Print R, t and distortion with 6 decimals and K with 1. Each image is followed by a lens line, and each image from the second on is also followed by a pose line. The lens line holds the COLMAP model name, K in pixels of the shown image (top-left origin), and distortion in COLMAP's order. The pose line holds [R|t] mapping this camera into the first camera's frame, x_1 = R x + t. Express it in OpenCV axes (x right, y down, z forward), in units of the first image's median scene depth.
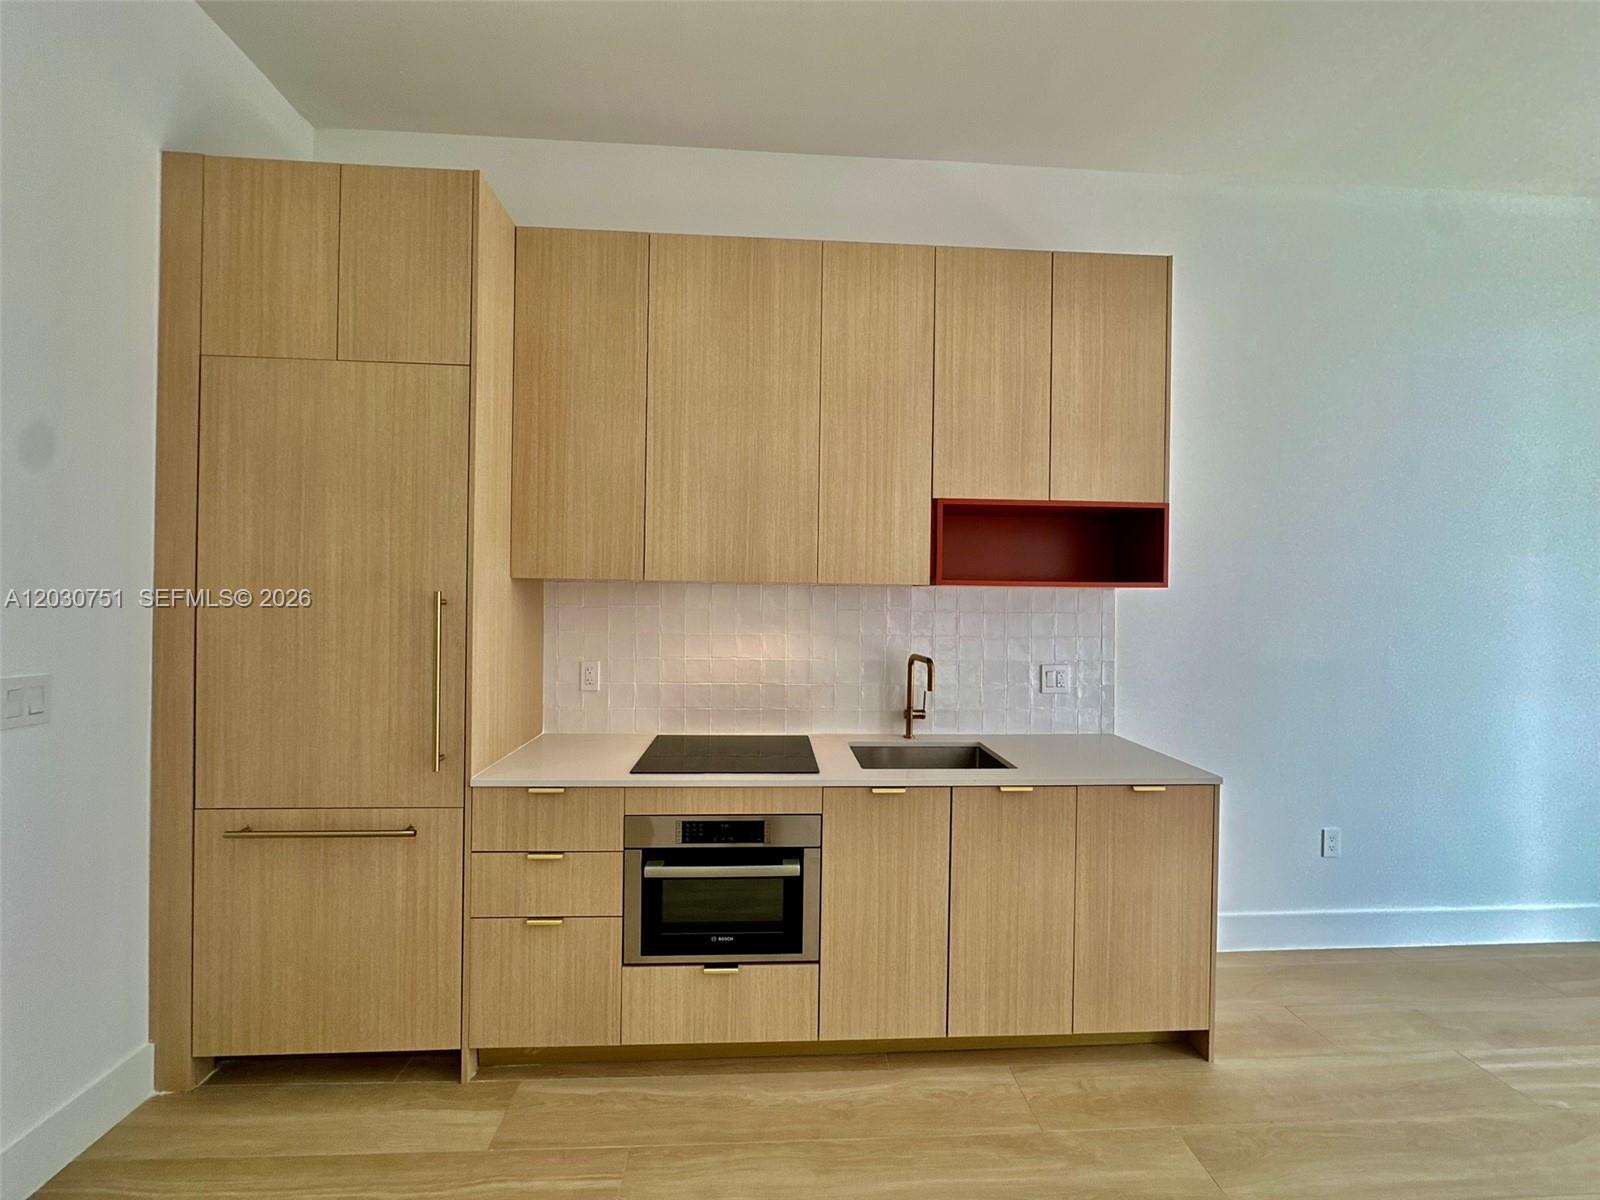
lens RADIAL K [[638.1, 0, 799.4], [0, 638.1, 604.0], [0, 0, 1]] dist [-0.004453, 0.000376]
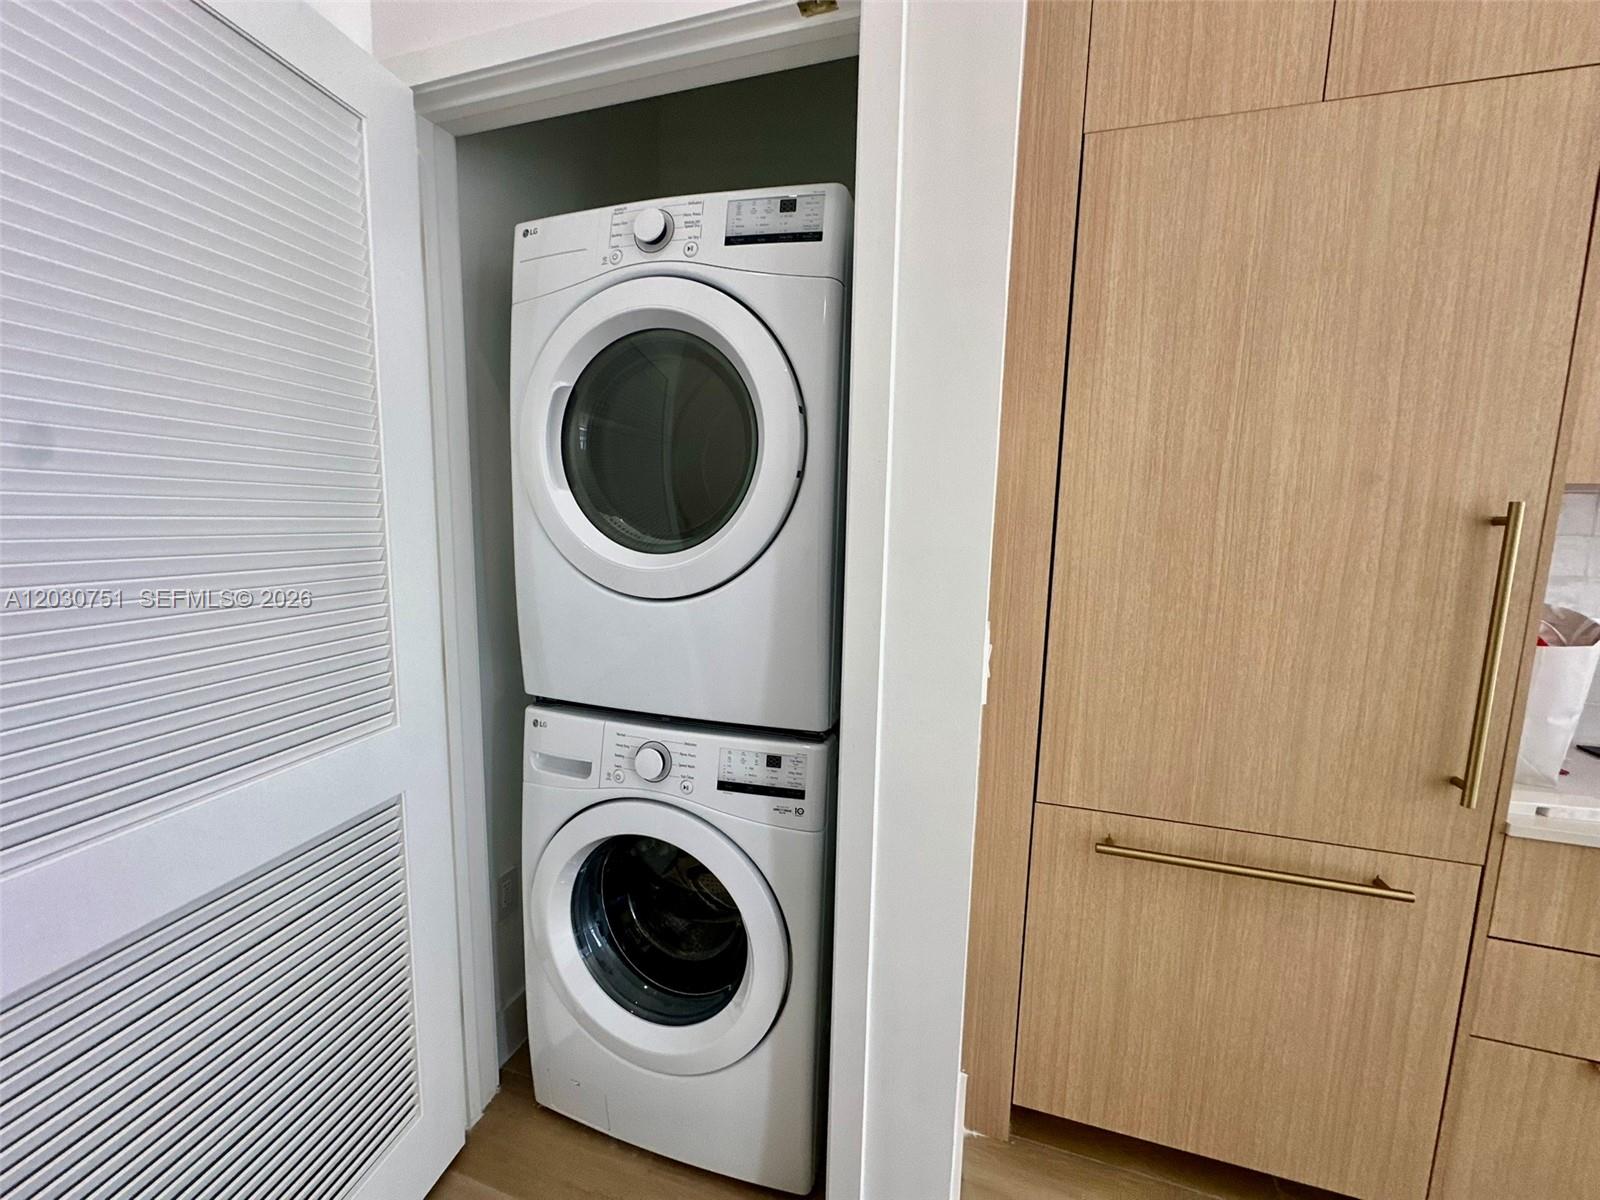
lens RADIAL K [[638.1, 0, 797.1], [0, 638.1, 600.7], [0, 0, 1]] dist [-0.004453, 0.000376]
pose [[0.932053, 0.053851, -0.358297, -0.939684], [-0.011887, 0.992906, 0.118309, 0.007870], [0.362126, -0.106011, 0.926081, 0.239395]]
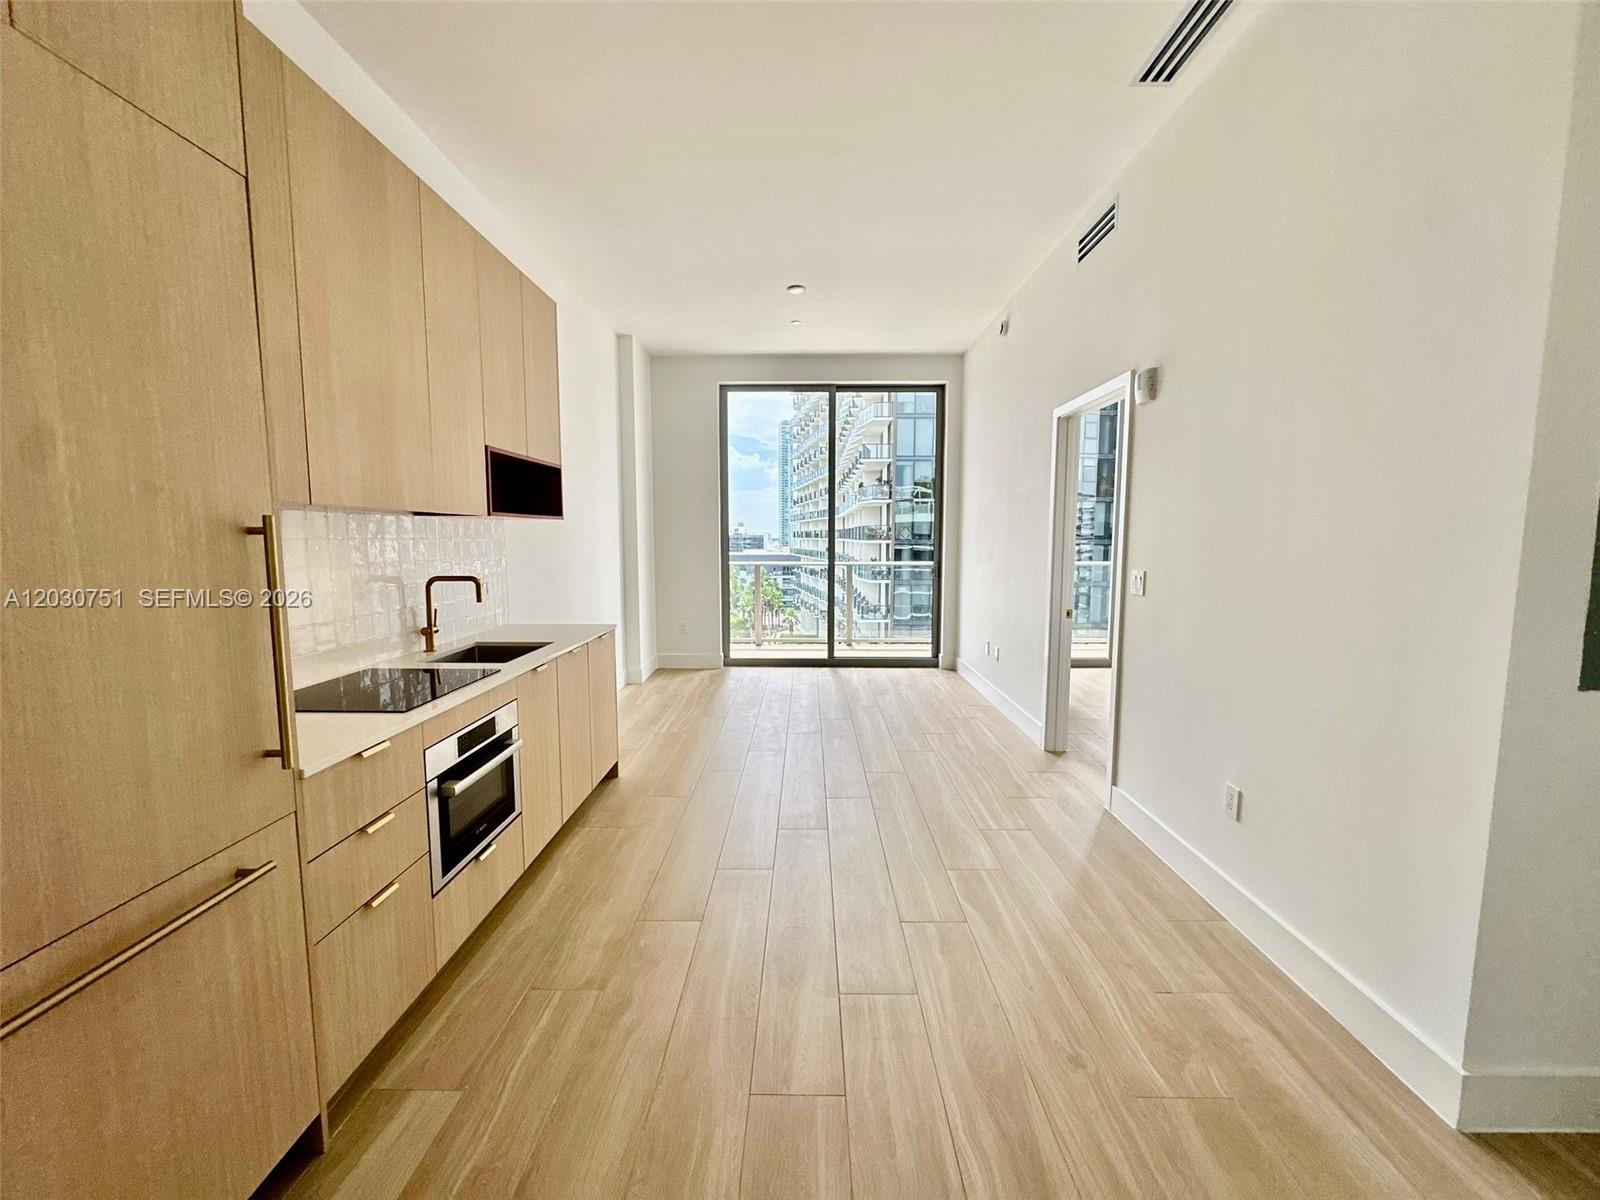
lens RADIAL K [[638.1, 0, 800.4], [0, 638.1, 596.6], [0, 0, 1]] dist [-0.004453, 0.000376]
pose [[0.066895, -0.107245, 0.991980, -1.203752], [0.003970, 0.994227, 0.107221, -0.003689], [-0.997752, -0.003234, 0.066934, 0.371752]]
